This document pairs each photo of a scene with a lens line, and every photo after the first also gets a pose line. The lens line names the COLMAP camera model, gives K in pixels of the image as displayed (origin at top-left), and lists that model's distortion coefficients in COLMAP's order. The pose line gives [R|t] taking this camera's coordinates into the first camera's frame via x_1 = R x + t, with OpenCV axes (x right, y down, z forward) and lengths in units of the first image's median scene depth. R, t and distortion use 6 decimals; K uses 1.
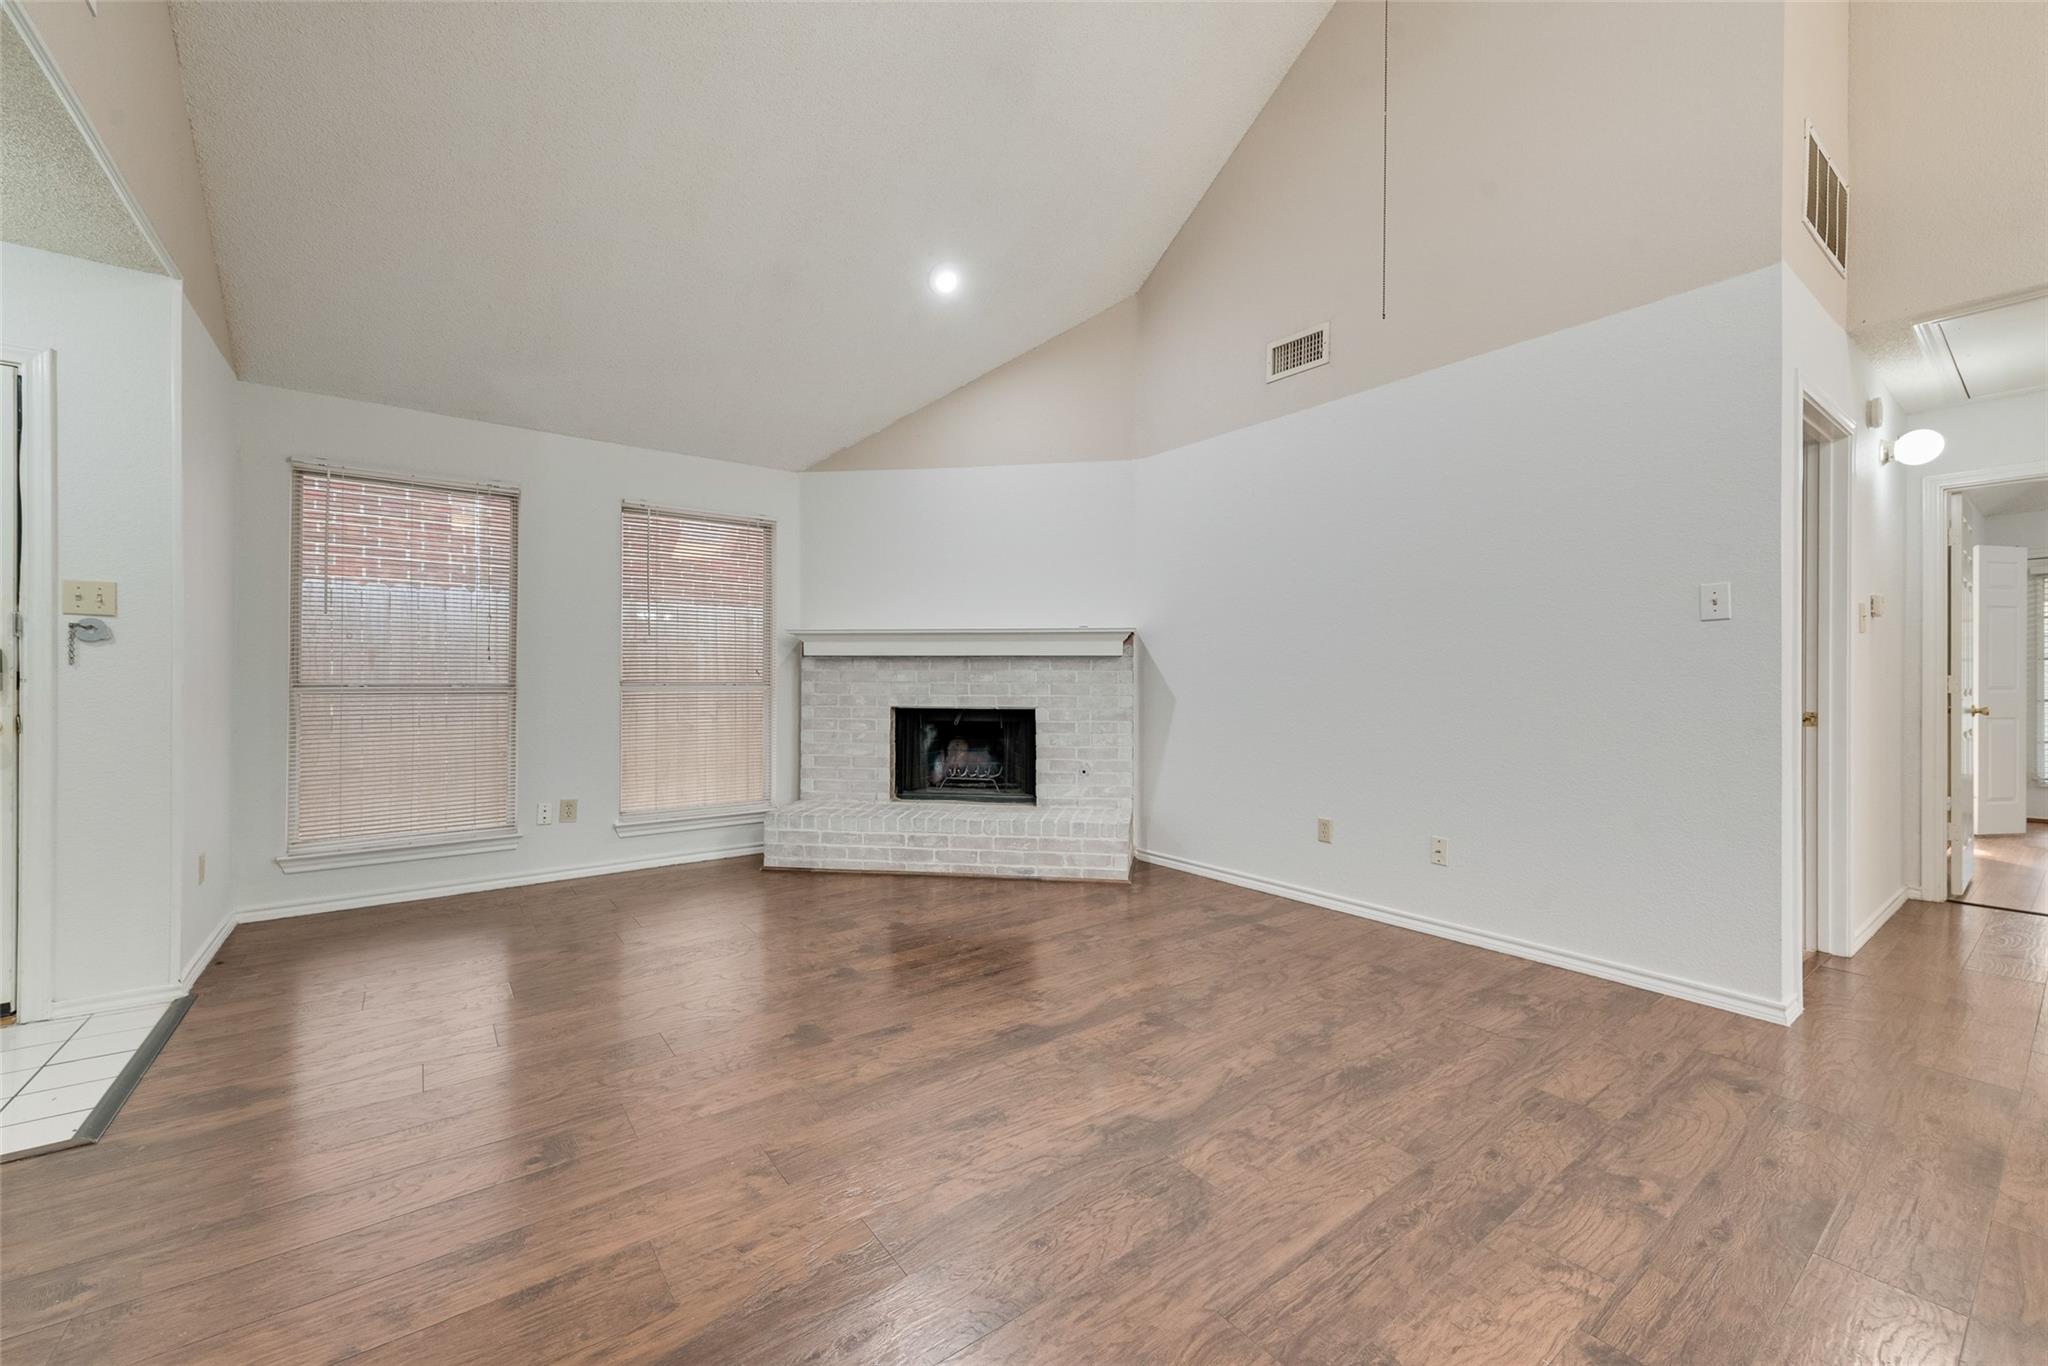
lens RADIAL K [[811.0, 0, 1026.6], [0, 811.0, 678.4], [0, 0, 1]] dist [0.001293, -0.000036]
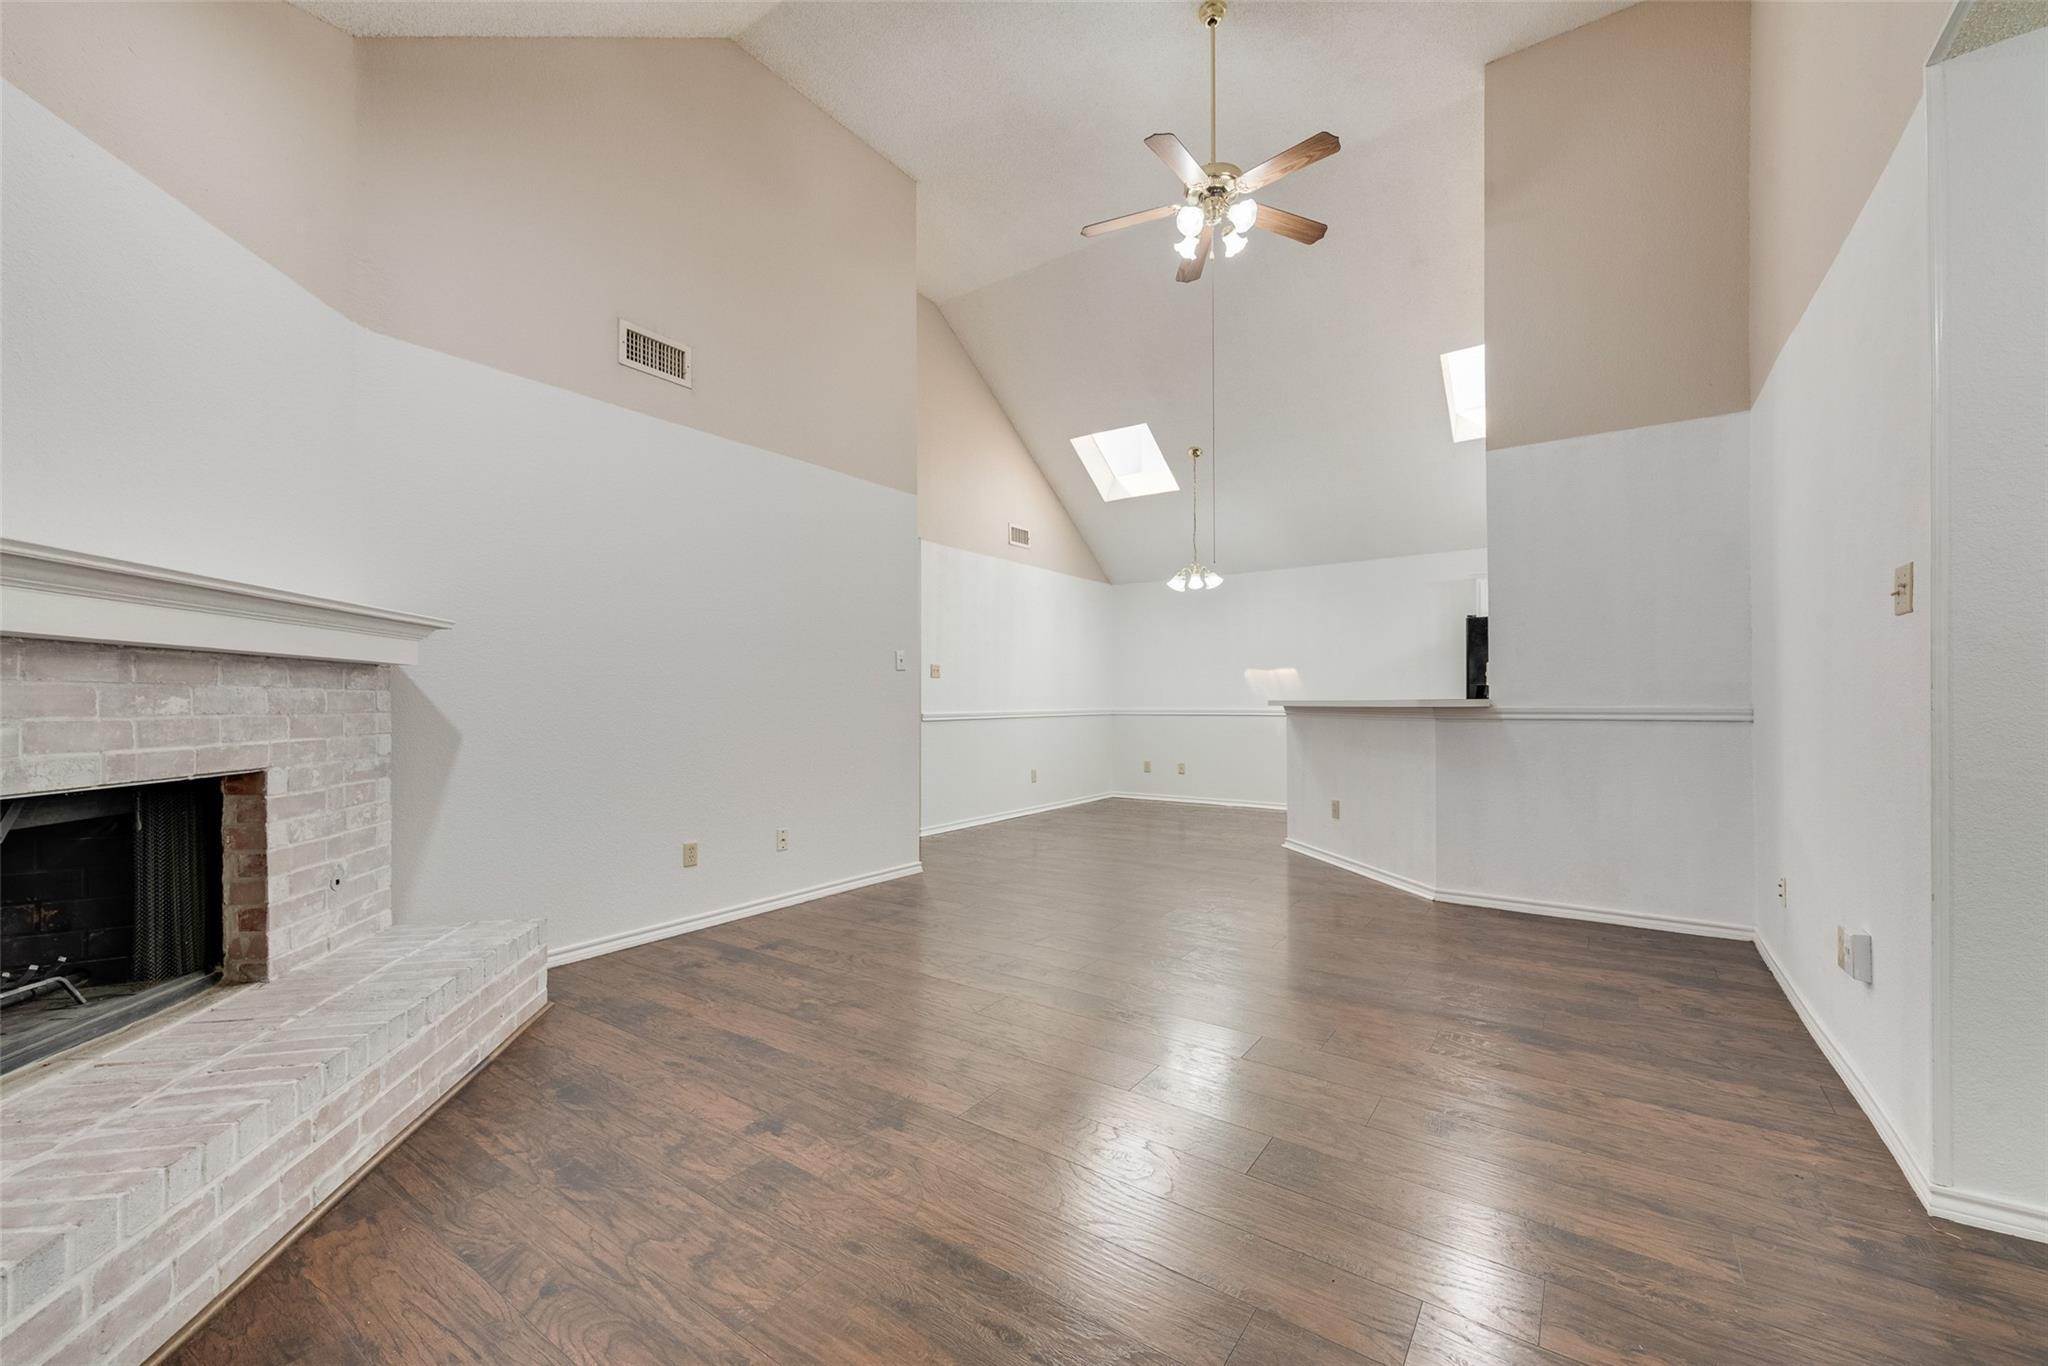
lens RADIAL K [[811.0, 0, 1027.1], [0, 811.0, 695.5], [0, 0, 1]] dist [0.001293, -0.000036]
pose [[-0.314316, 0.007065, 0.949292, -0.570145], [0.005614, 0.999969, -0.005583, -0.000309], [-0.949302, 0.003575, -0.314346, 0.738434]]
